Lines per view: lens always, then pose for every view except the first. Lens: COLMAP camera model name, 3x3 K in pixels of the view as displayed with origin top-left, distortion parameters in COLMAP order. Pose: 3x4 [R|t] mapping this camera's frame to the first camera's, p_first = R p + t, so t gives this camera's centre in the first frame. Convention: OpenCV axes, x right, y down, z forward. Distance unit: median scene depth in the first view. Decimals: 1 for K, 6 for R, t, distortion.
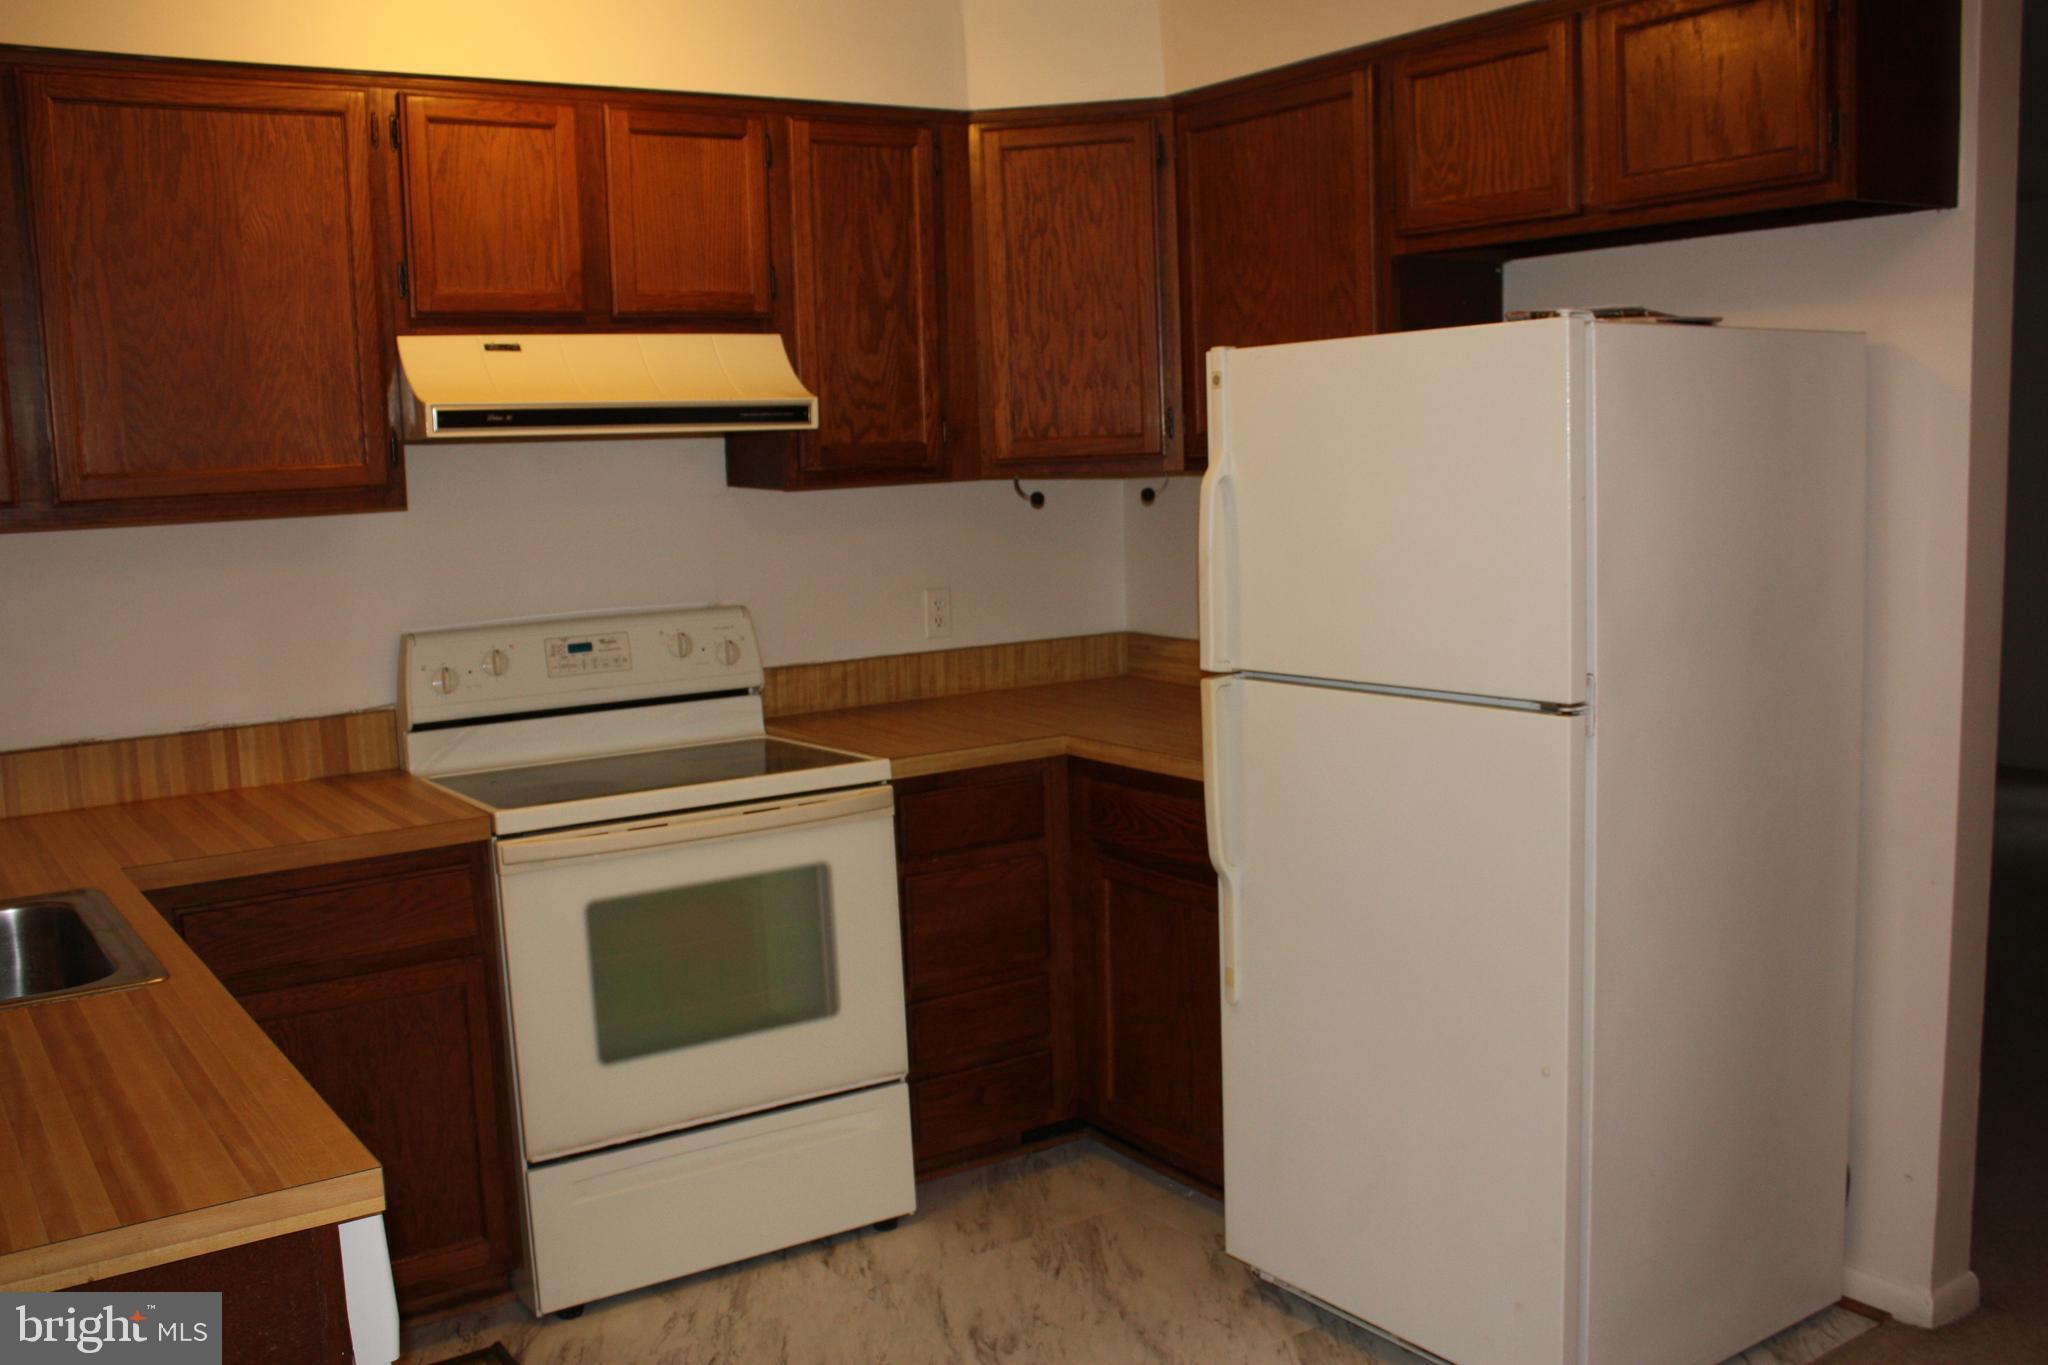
lens RADIAL K [[1966.4, 0, 1024.0], [0, 1966.4, 682.5], [0, 0, 1]] dist [-0.073342, 0.139286]
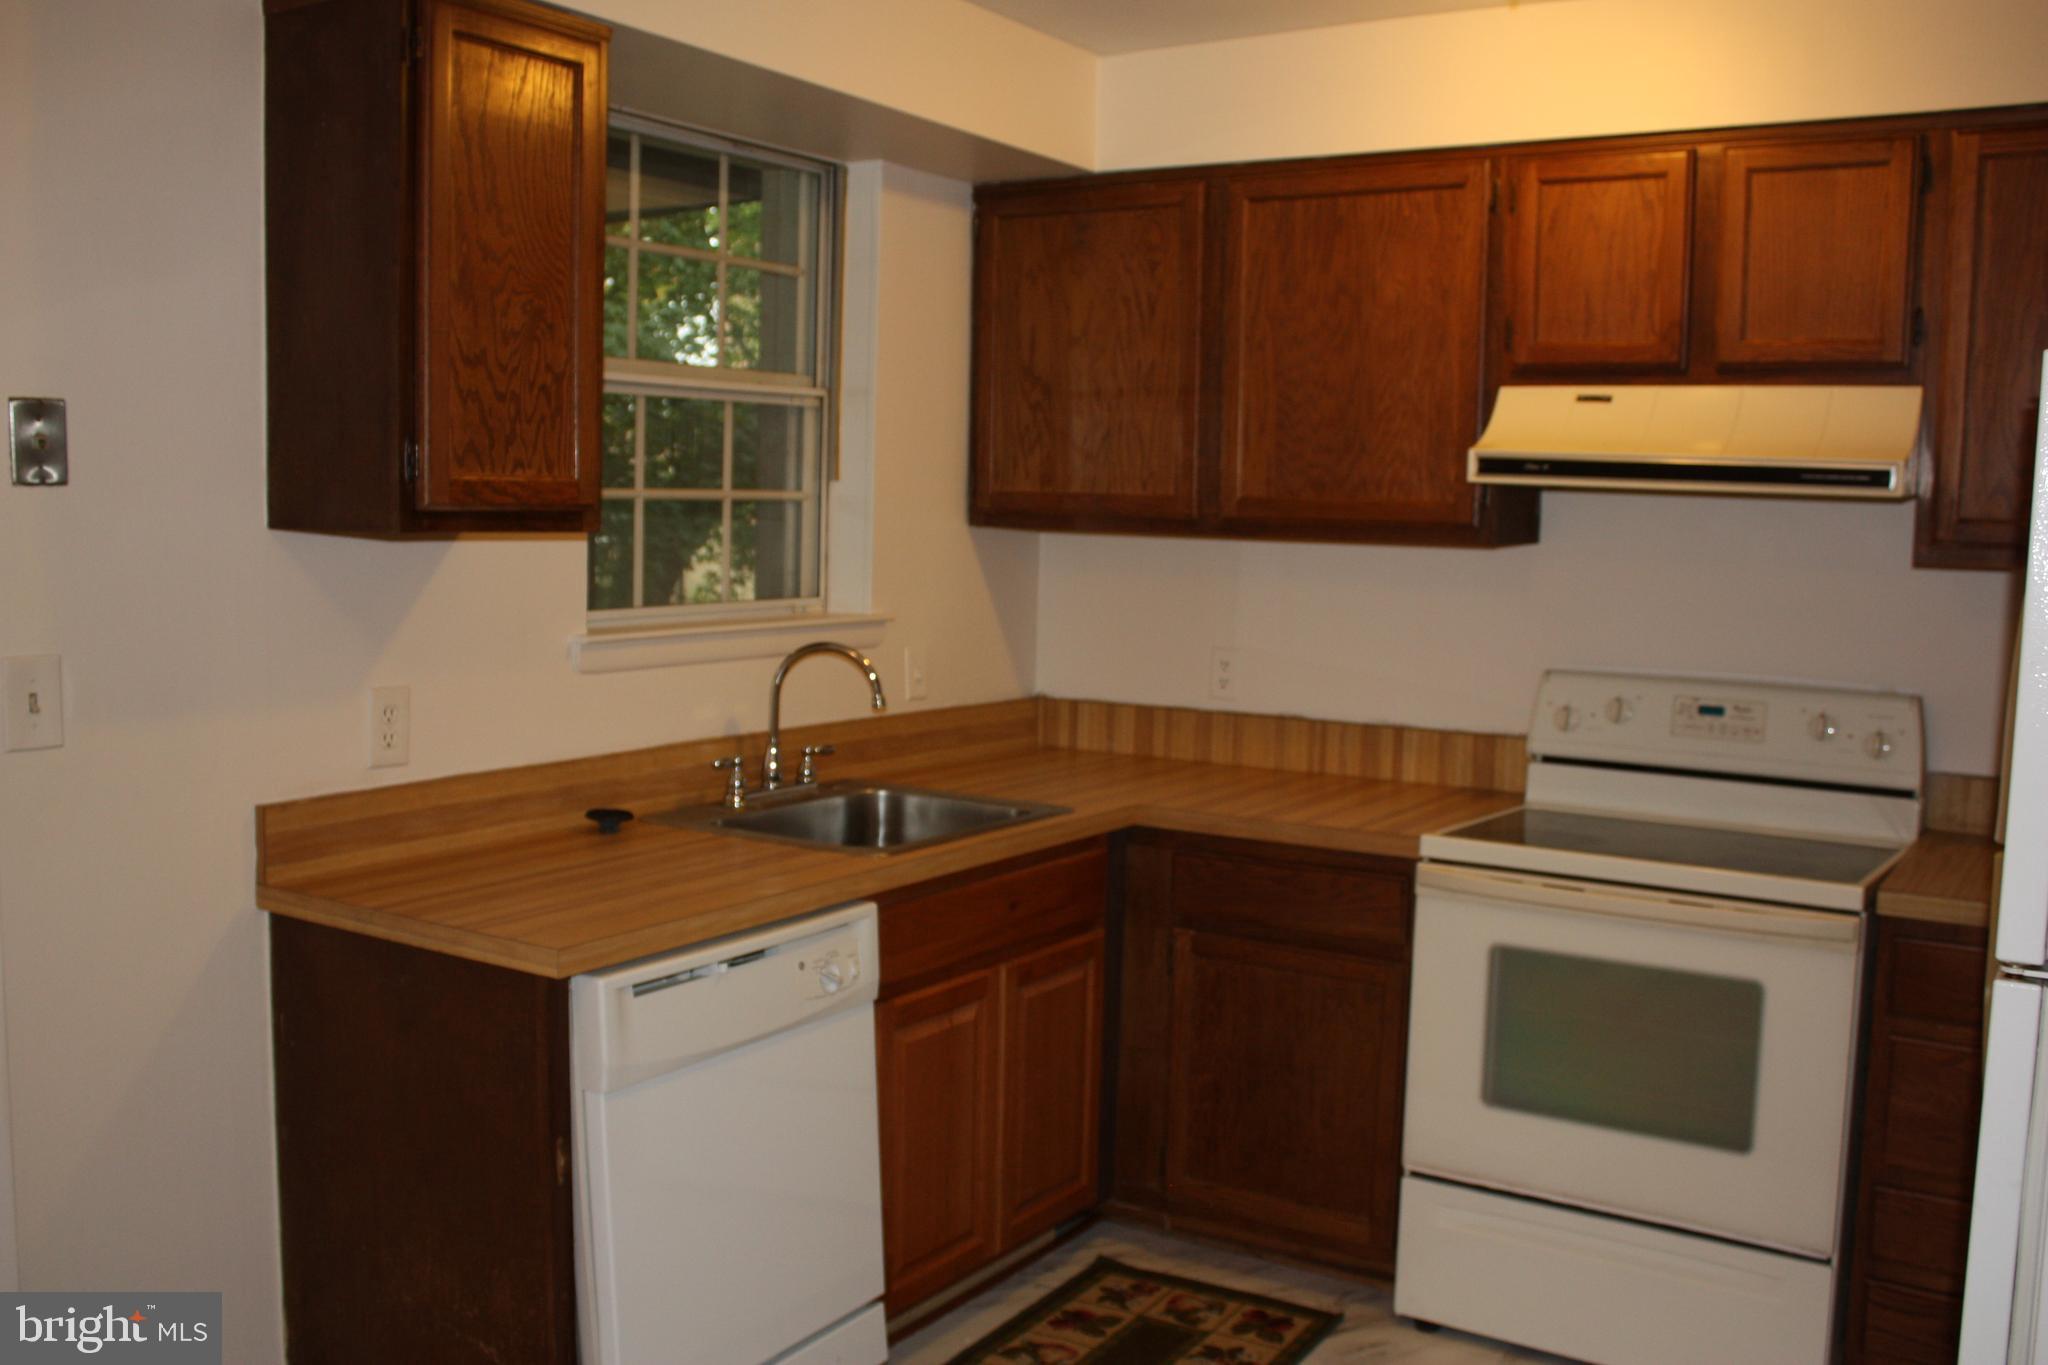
lens RADIAL K [[1905.6, 0, 1024.0], [0, 1905.6, 682.5], [0, 0, 1]] dist [-0.079312, 0.117081]
pose [[0.421731, 0.136843, -0.896336, 0.507449], [-0.153836, 0.985013, 0.078001, -0.057025], [0.893576, 0.104993, 0.436461, 0.321234]]
